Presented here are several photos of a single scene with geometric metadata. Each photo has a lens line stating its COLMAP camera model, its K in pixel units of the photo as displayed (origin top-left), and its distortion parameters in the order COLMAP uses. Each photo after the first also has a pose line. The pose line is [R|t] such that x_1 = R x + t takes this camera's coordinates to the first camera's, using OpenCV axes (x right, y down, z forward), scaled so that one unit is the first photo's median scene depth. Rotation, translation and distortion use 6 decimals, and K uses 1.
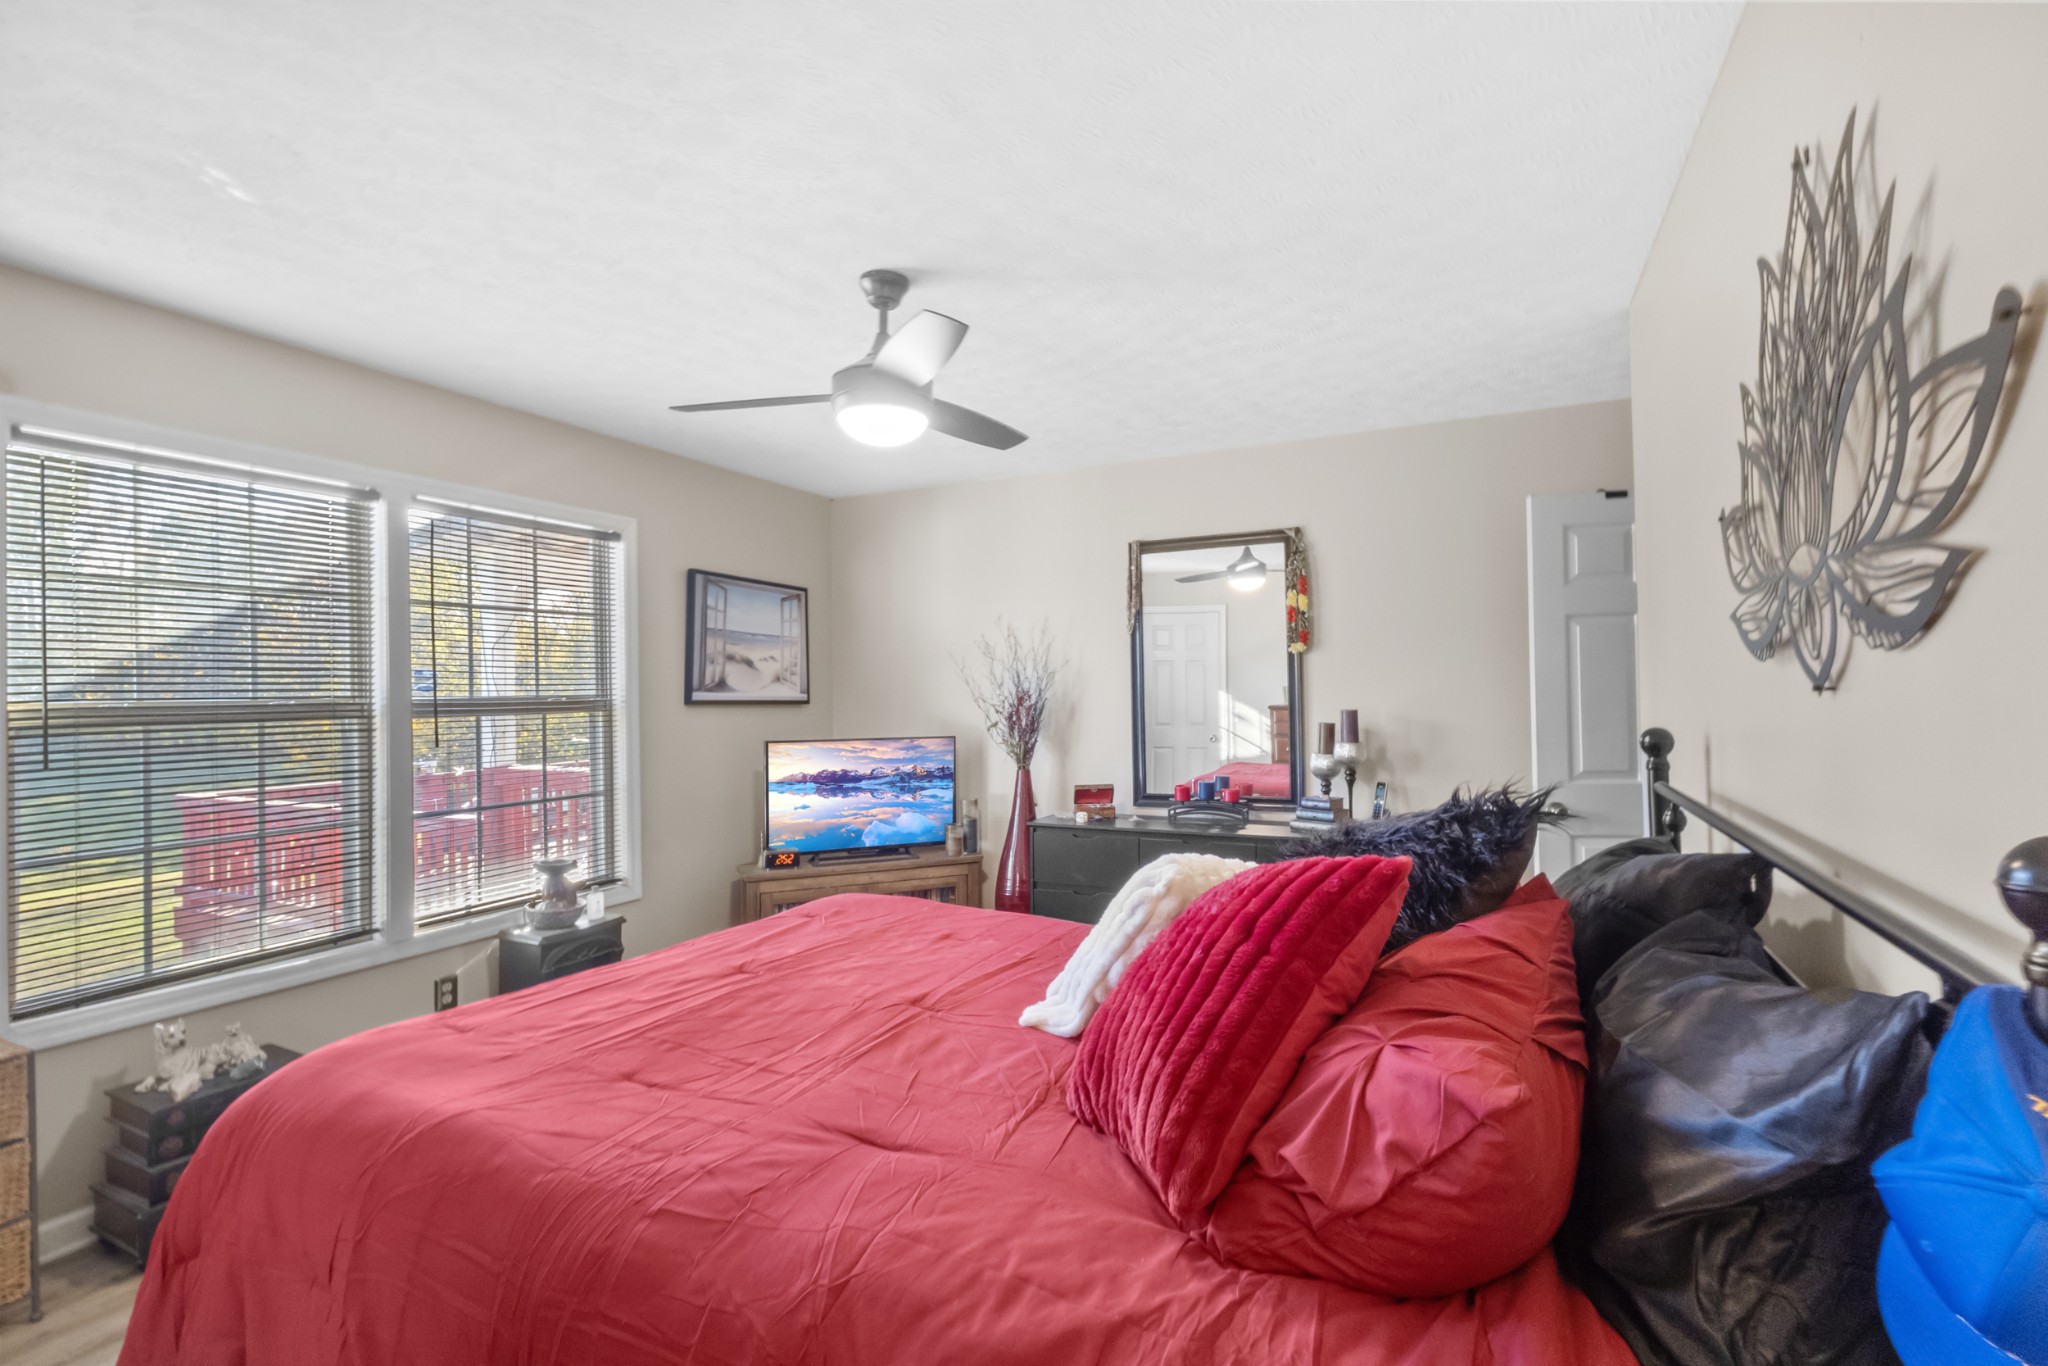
lens RADIAL K [[943.2, 0, 1011.7], [0, 943.2, 675.3], [0, 0, 1]] dist [-0.001521, -0.000124]
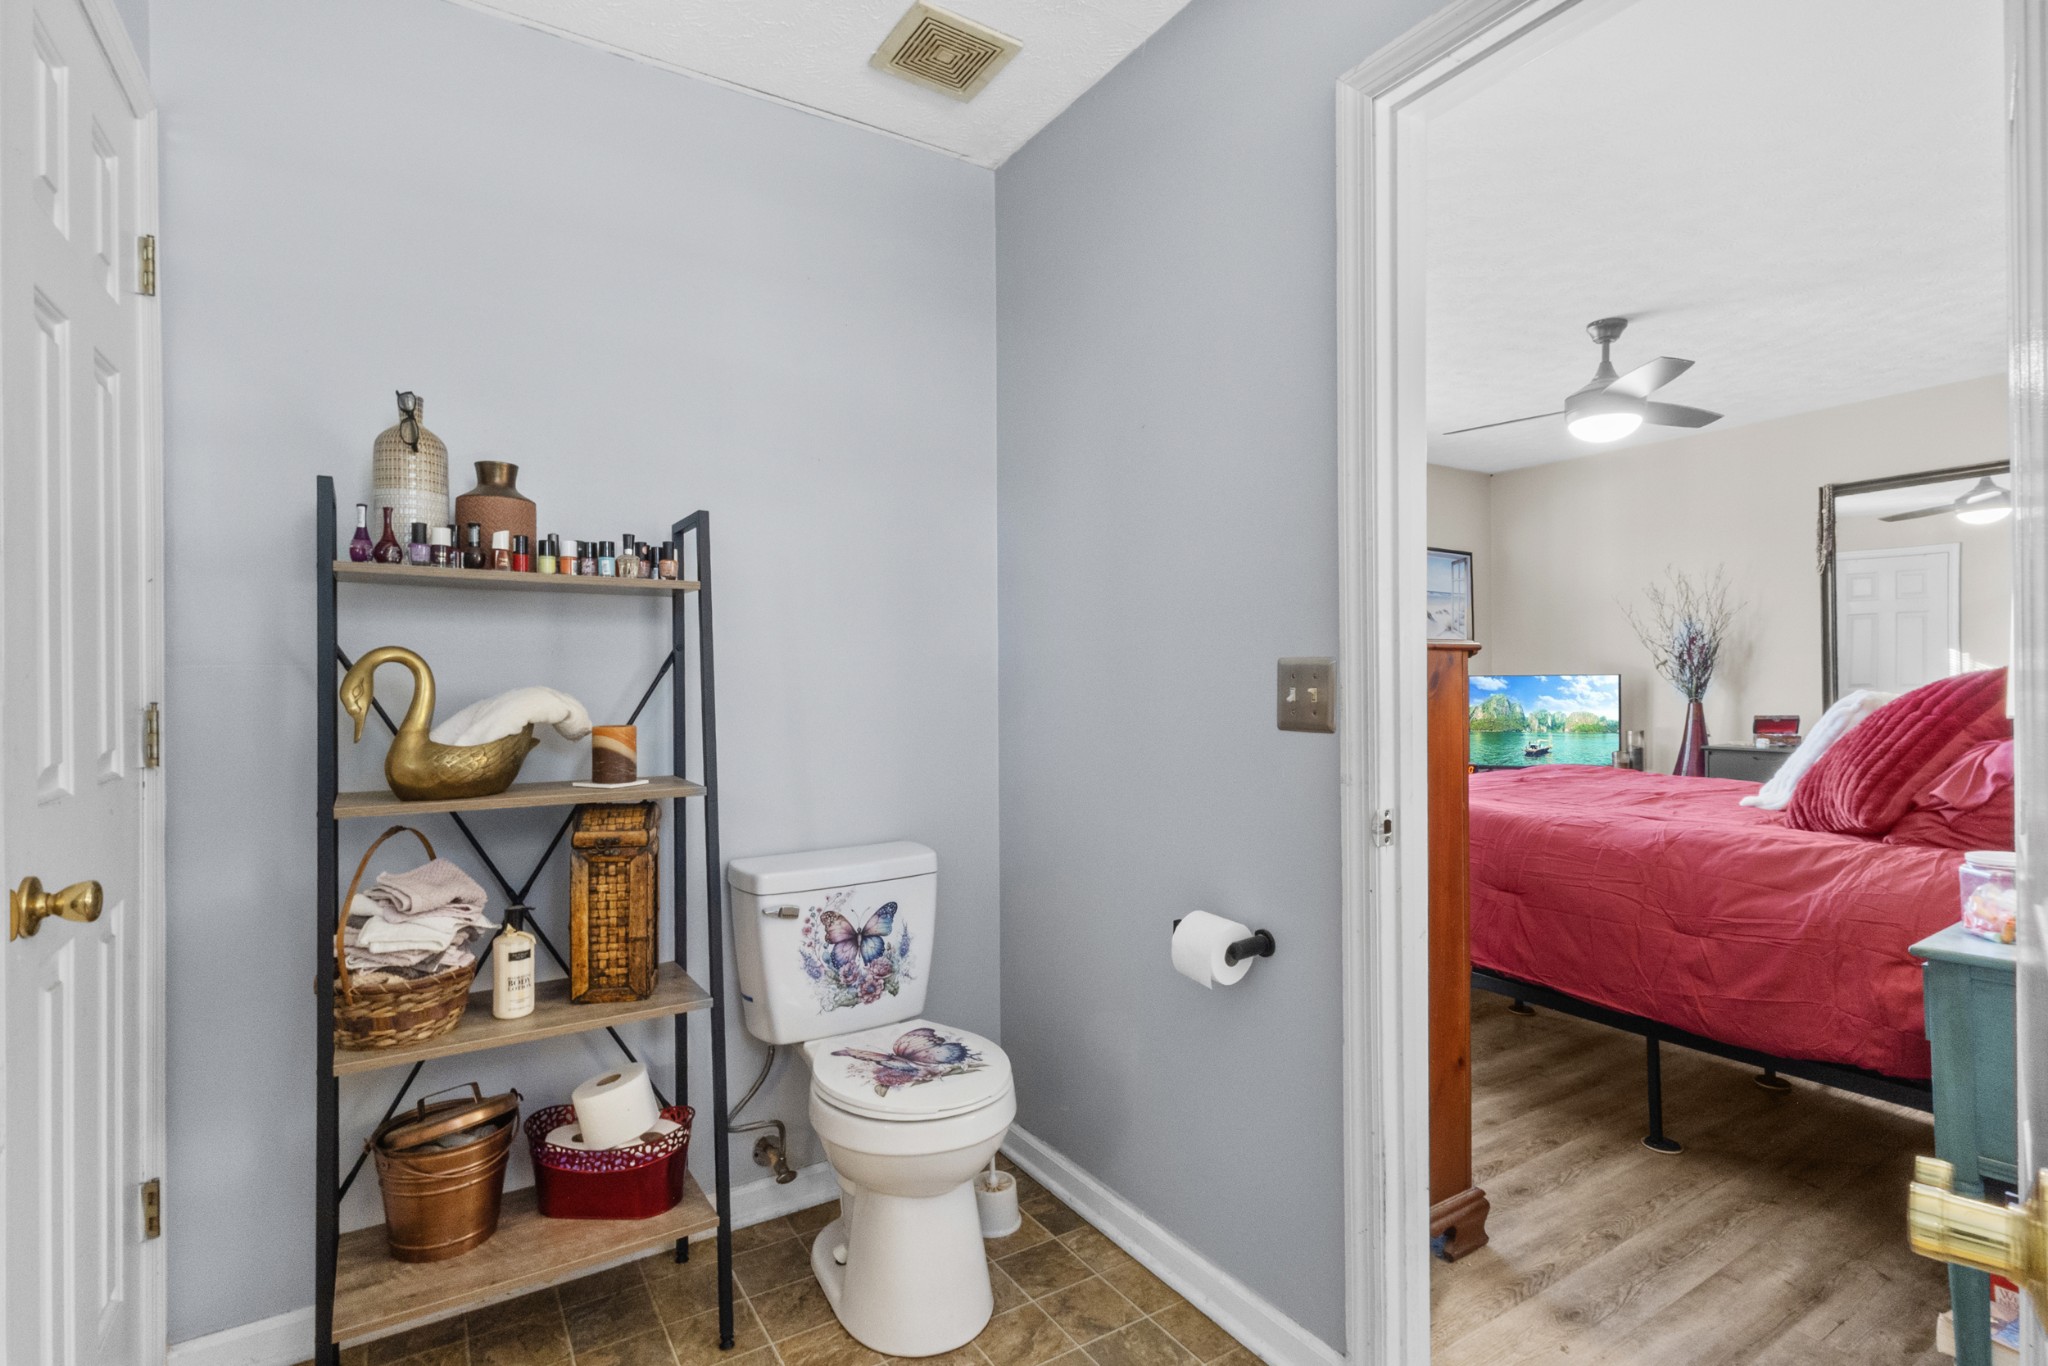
lens RADIAL K [[986.8, 0, 1025.7], [0, 986.8, 687.0], [0, 0, 1]] dist [0.003838, 0.001271]
pose [[0.856511, 0.003830, -0.516115, -0.061567], [0.011541, 0.999580, 0.026570, 0.041479], [0.516001, -0.028714, 0.856107, -0.395837]]
